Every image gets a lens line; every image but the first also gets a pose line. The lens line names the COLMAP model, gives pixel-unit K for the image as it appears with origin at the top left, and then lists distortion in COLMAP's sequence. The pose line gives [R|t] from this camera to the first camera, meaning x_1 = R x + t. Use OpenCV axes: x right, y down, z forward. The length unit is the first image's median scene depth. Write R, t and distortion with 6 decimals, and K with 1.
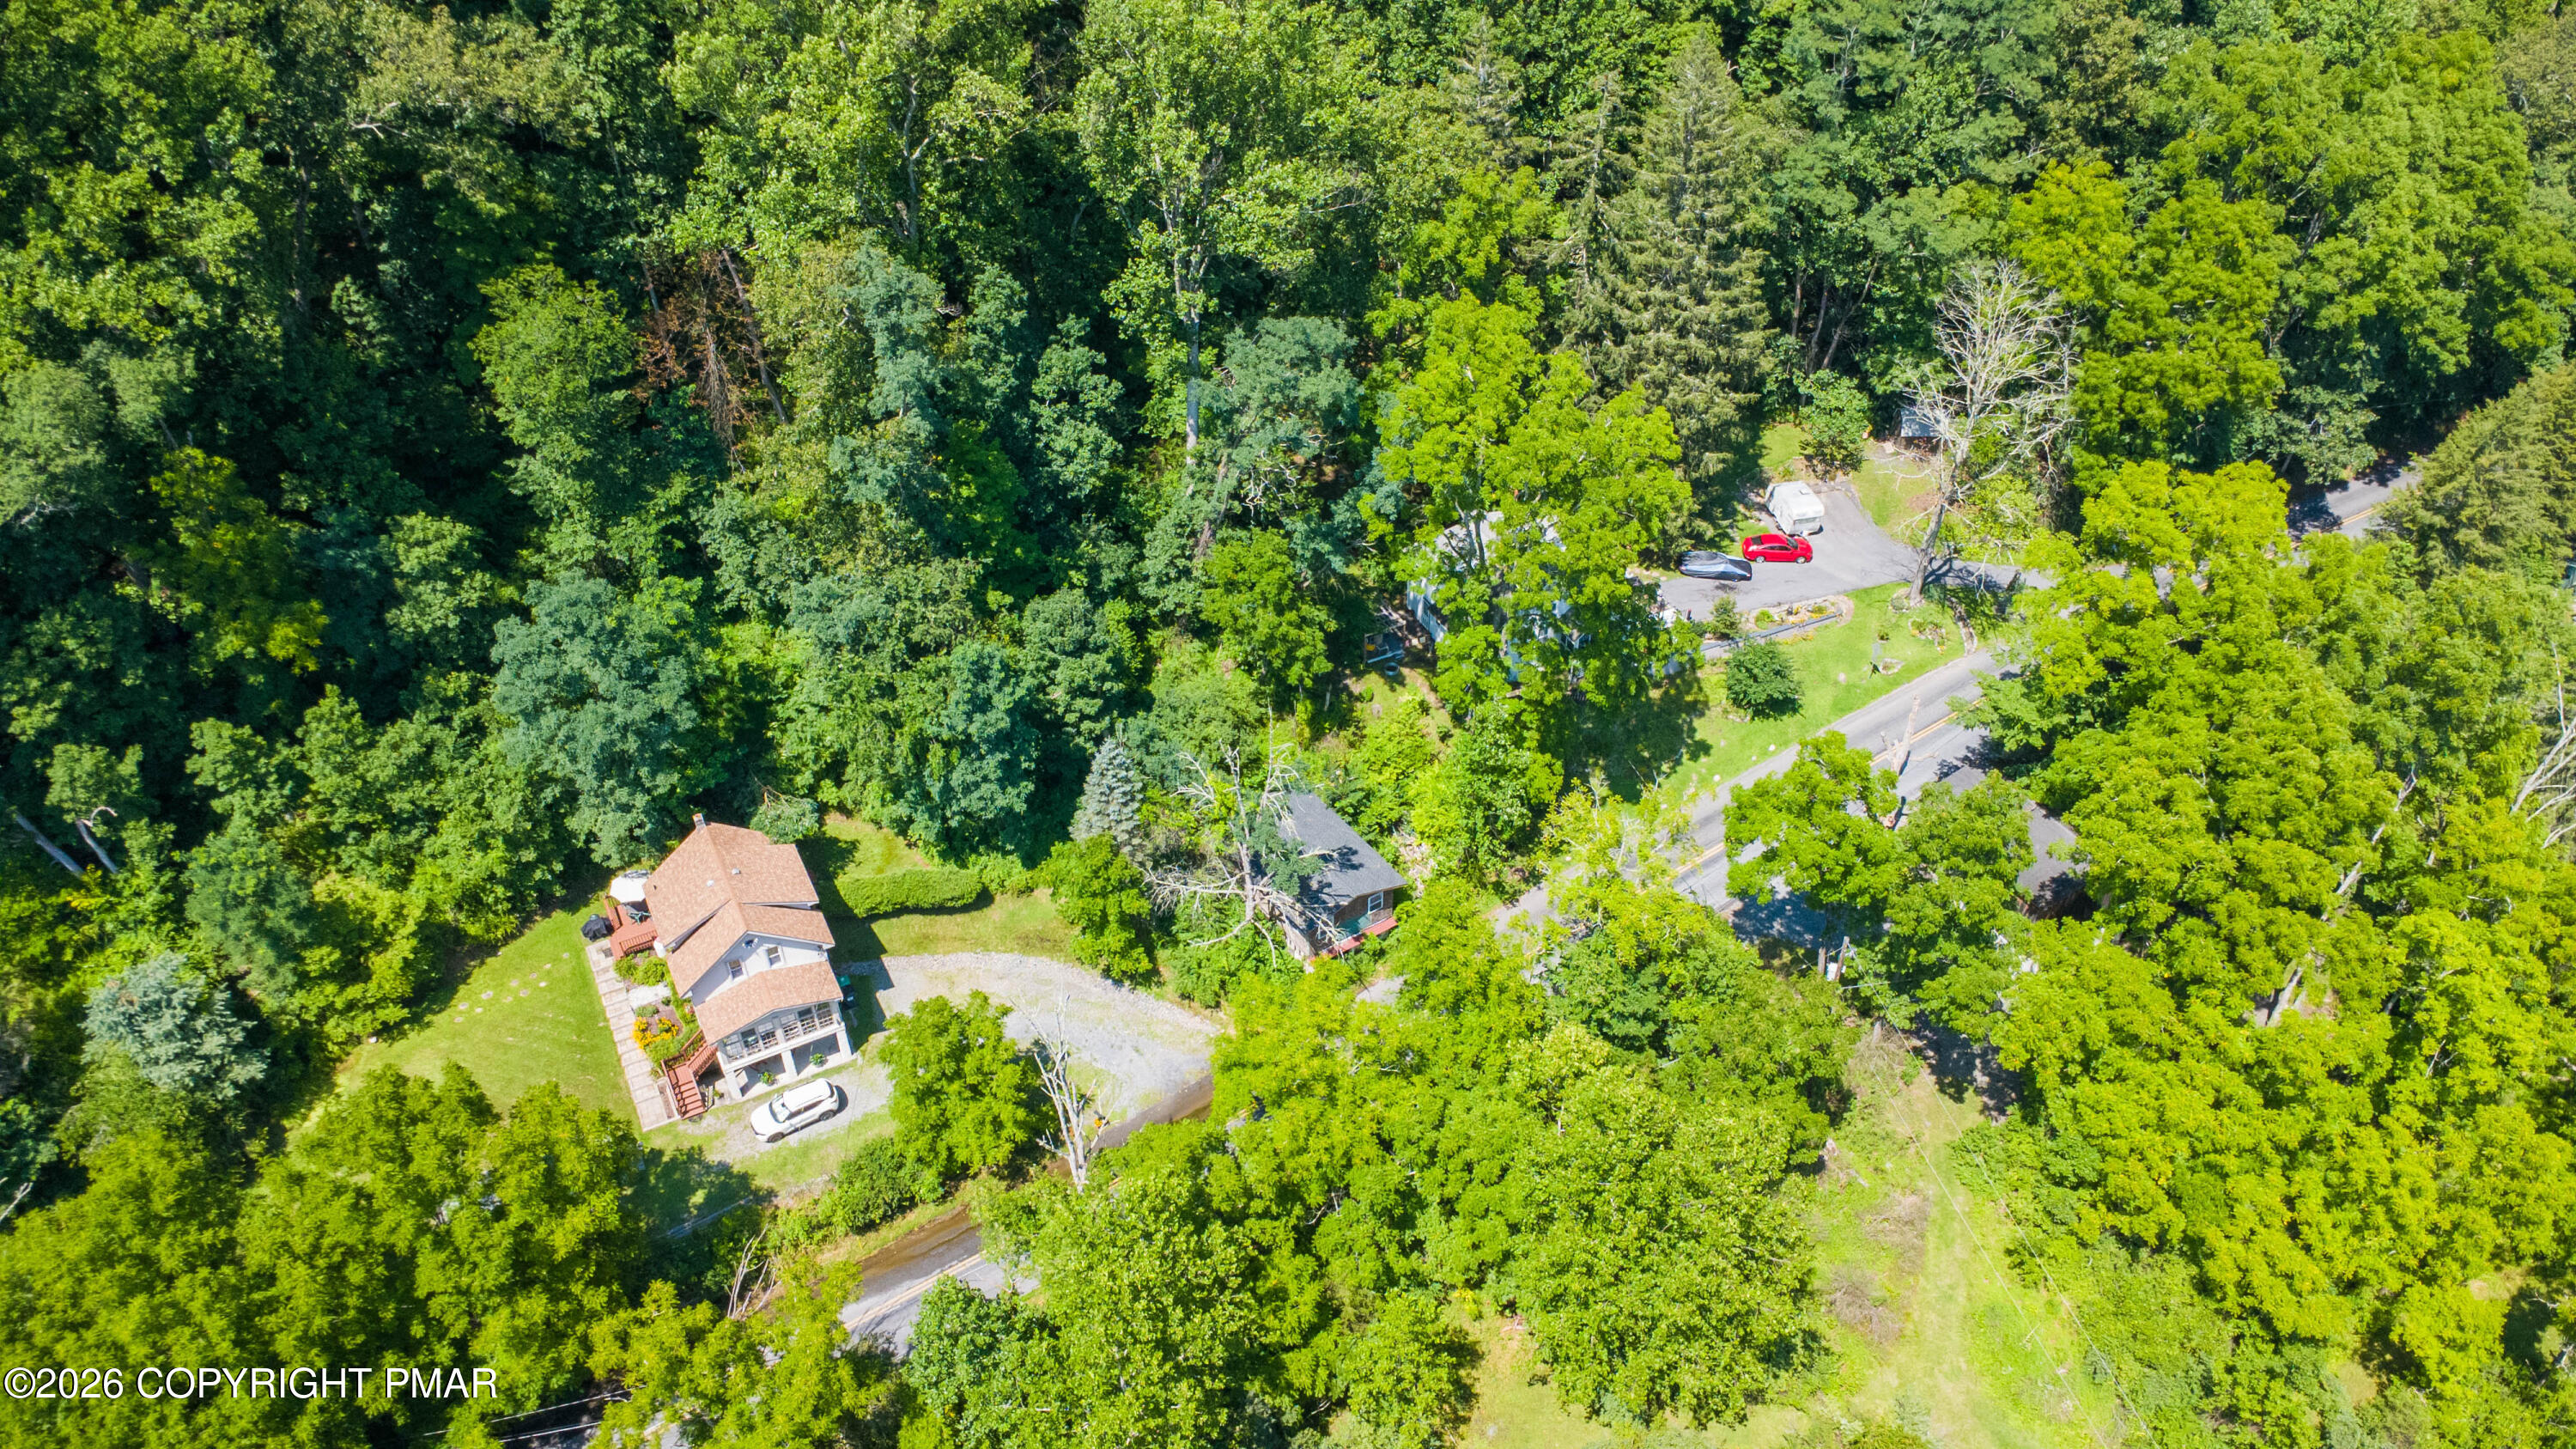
lens RADIAL K [[1802.1, 0, 1285.7], [0, 1802.1, 735.5], [0, 0, 1]] dist [0.022112, -0.019766]
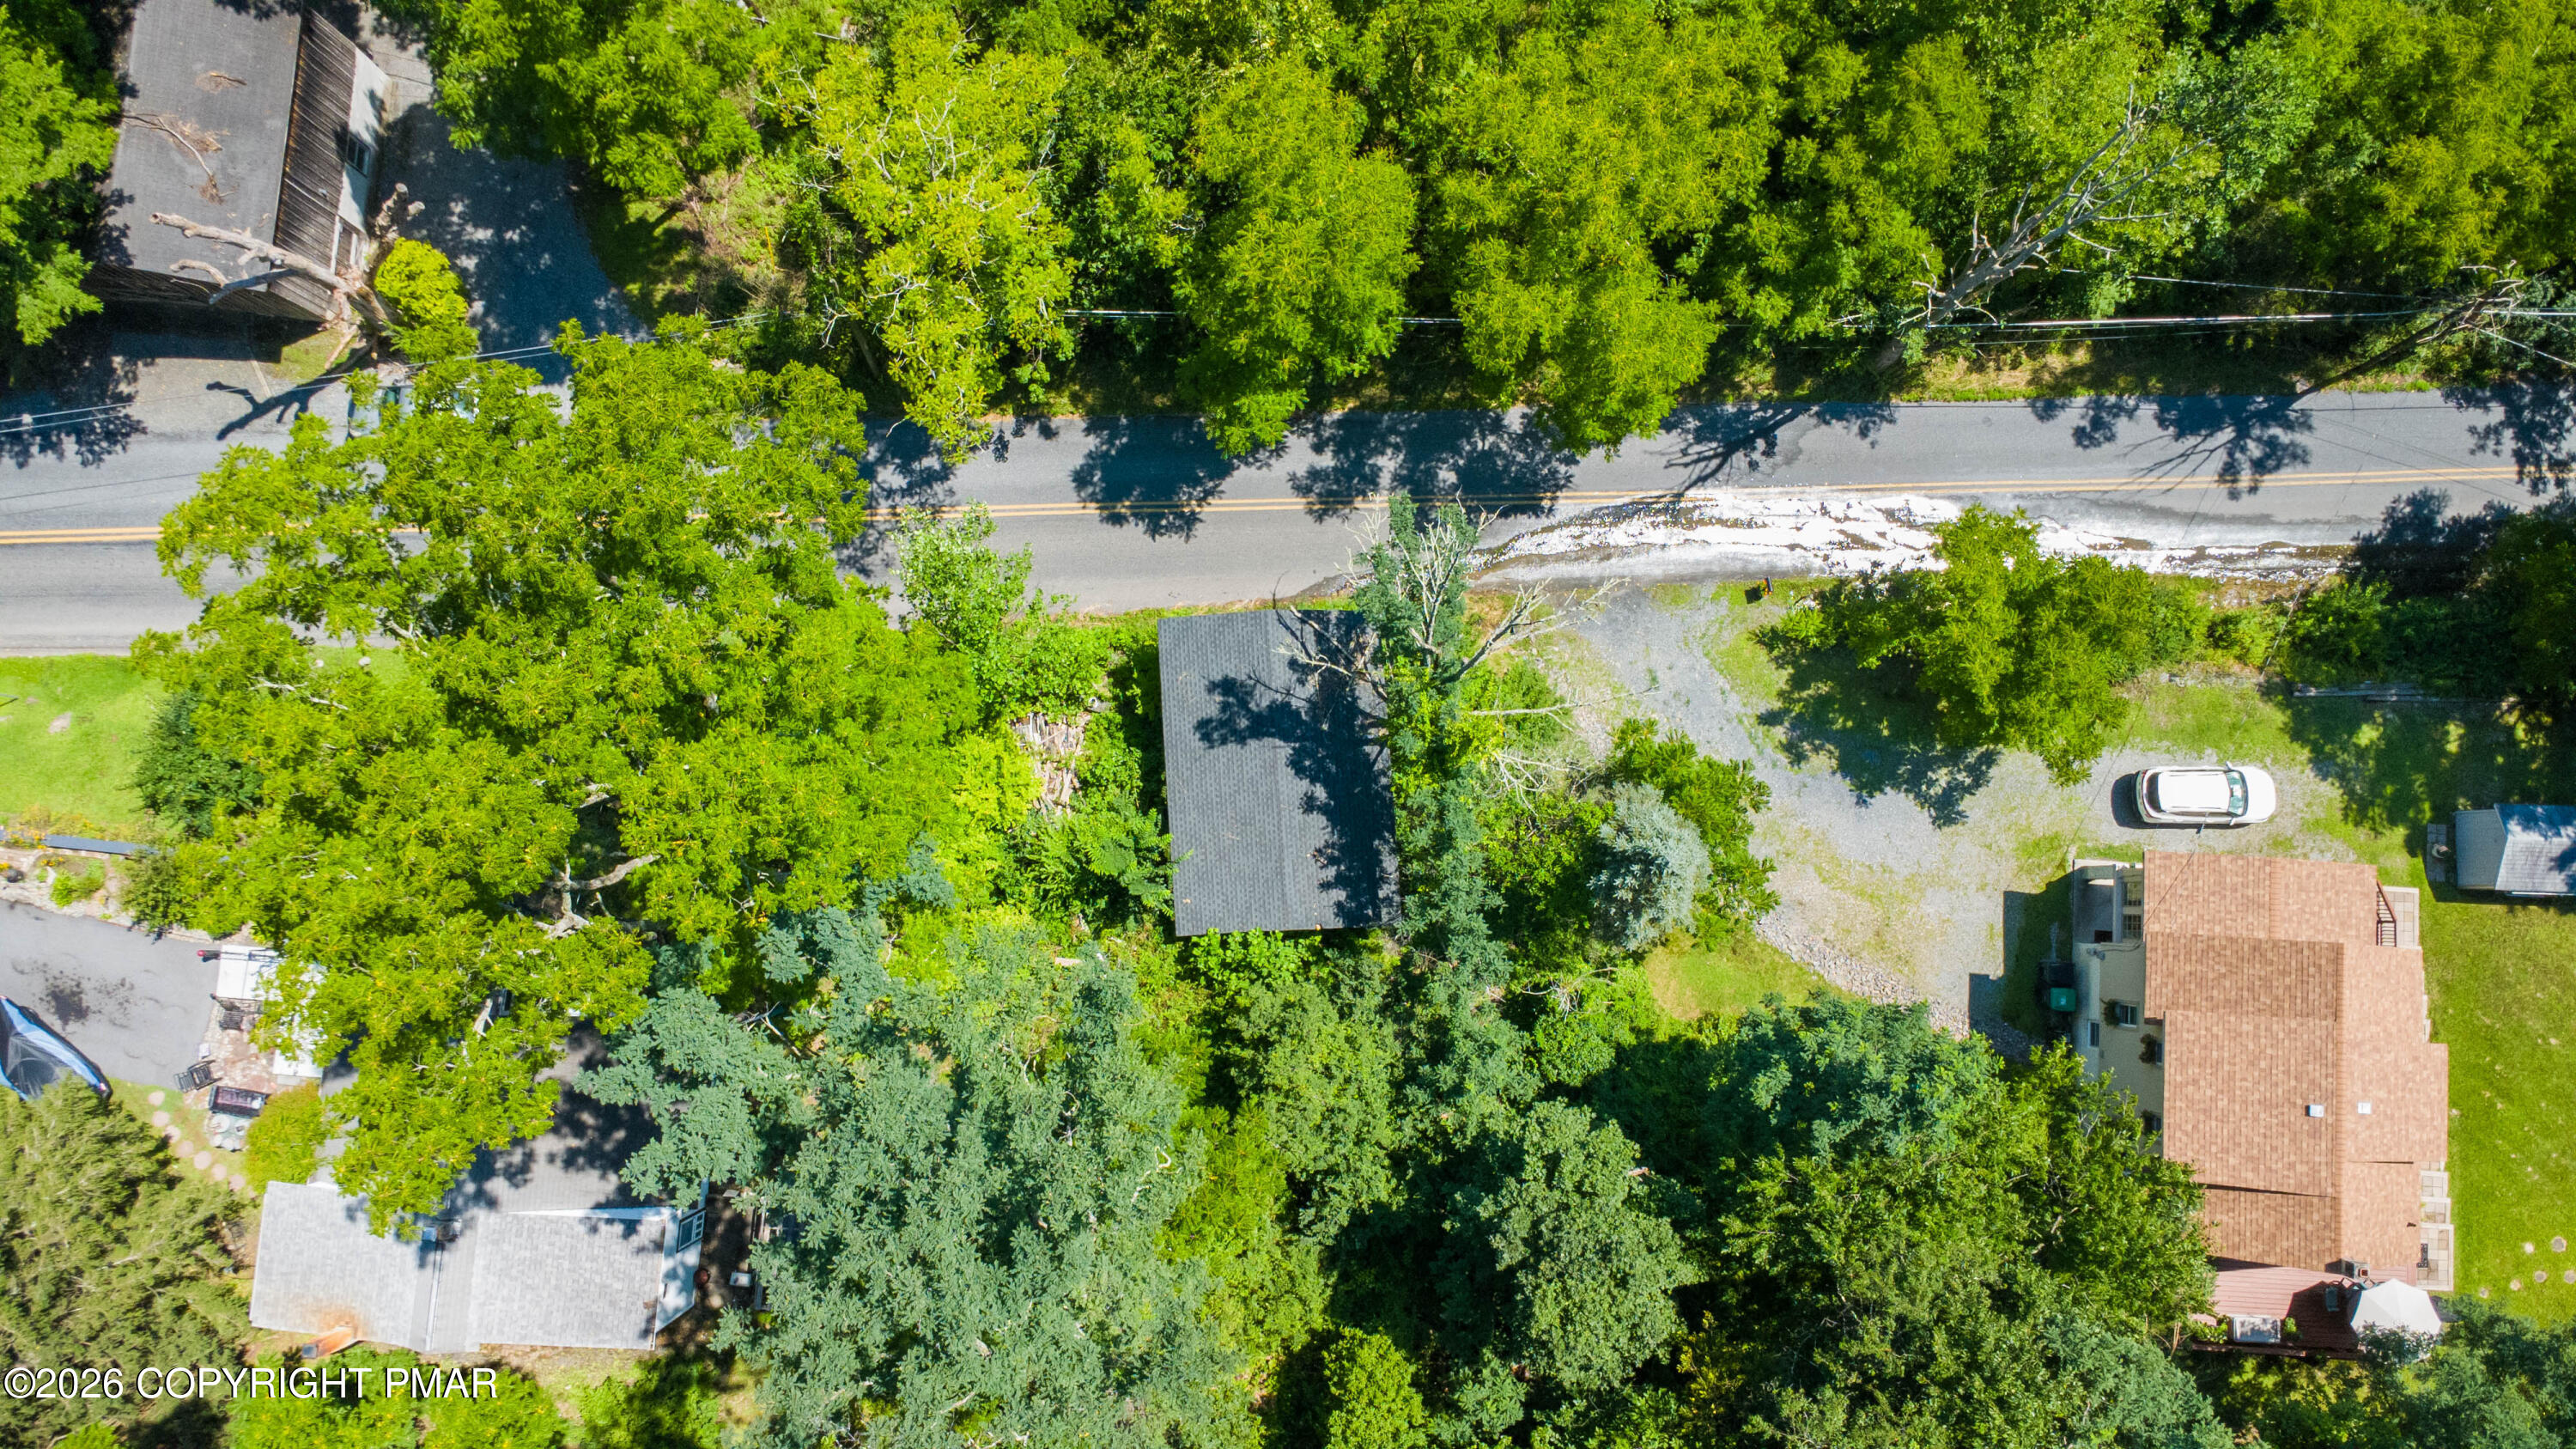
lens RADIAL K [[1802.1, 0, 1285.7], [0, 1802.1, 735.5], [0, 0, 1]] dist [0.022112, -0.019766]
pose [[-0.859702, -0.506790, 0.063846, -0.022198], [0.346634, -0.487024, 0.801656, -0.392424], [-0.375176, 0.711317, 0.594366, 0.702284]]
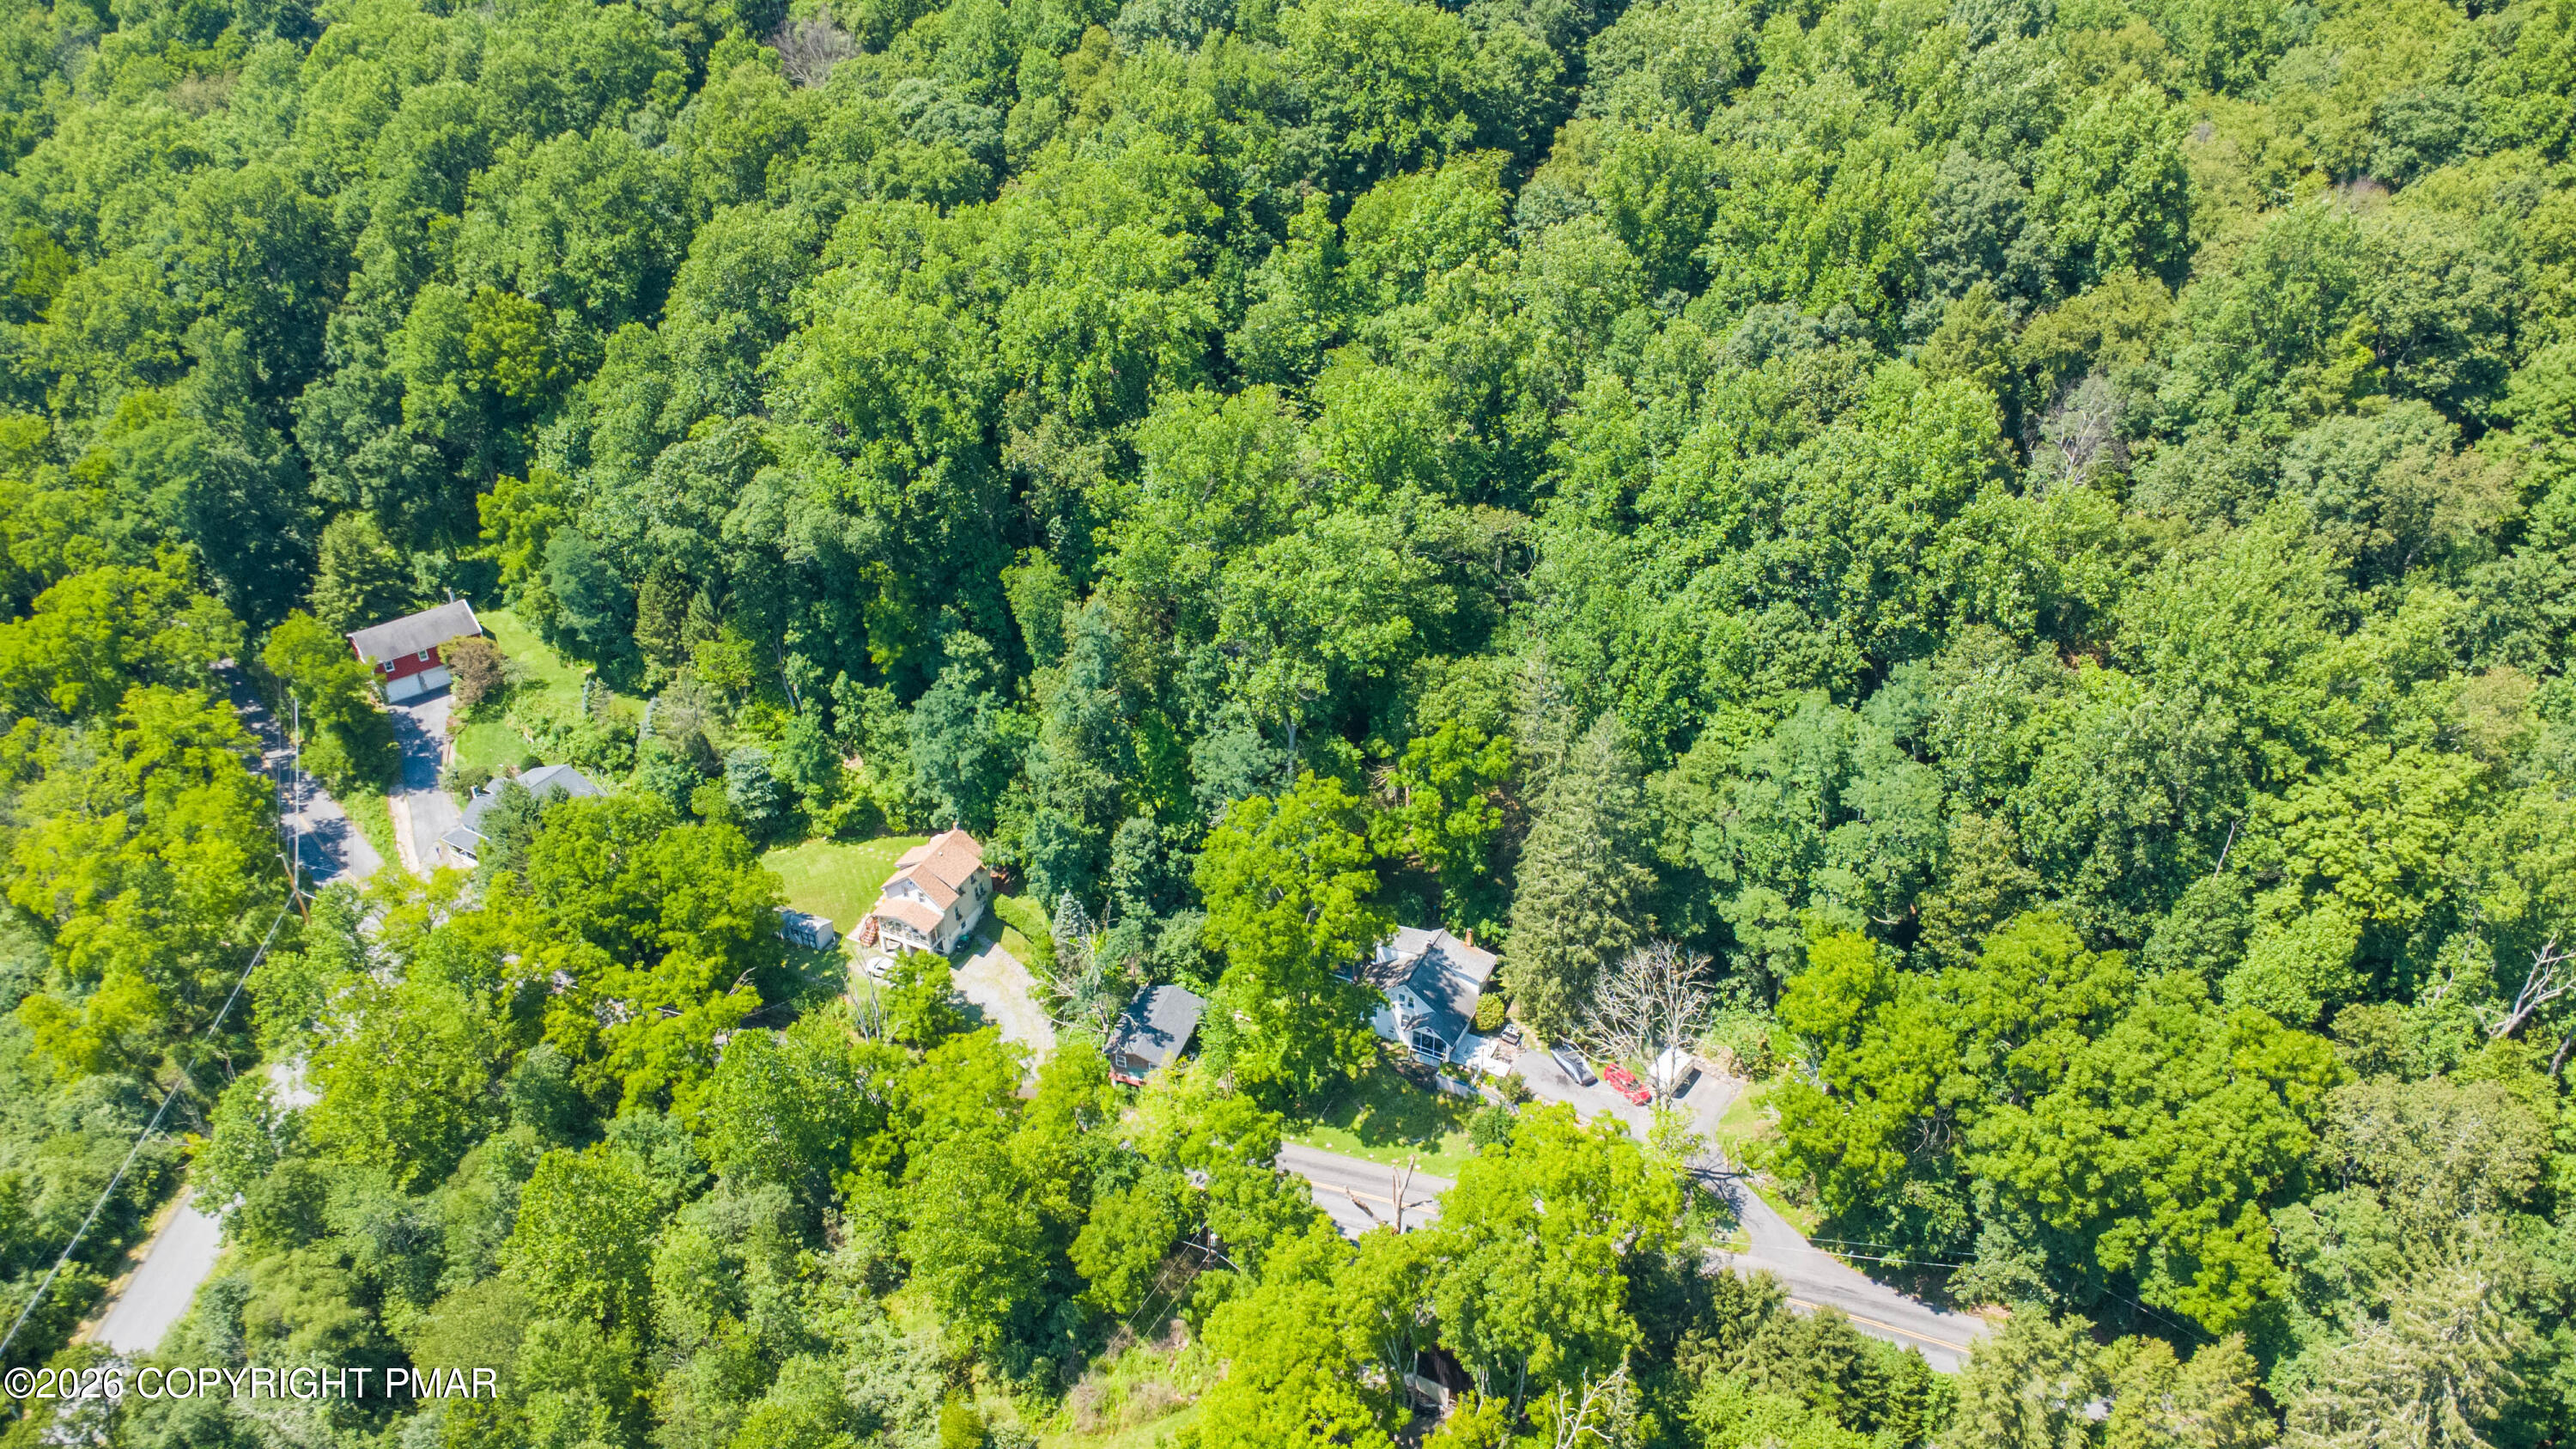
lens RADIAL K [[1811.7, 0, 1282.5], [0, 1811.7, 732.1], [0, 0, 1]] dist [-0.000659, 0.052989]
pose [[0.598025, 0.443968, -0.667277, 1.136944], [-0.518806, 0.849031, 0.099935, -0.413256], [0.610906, 0.286424, 0.738075, -0.249776]]
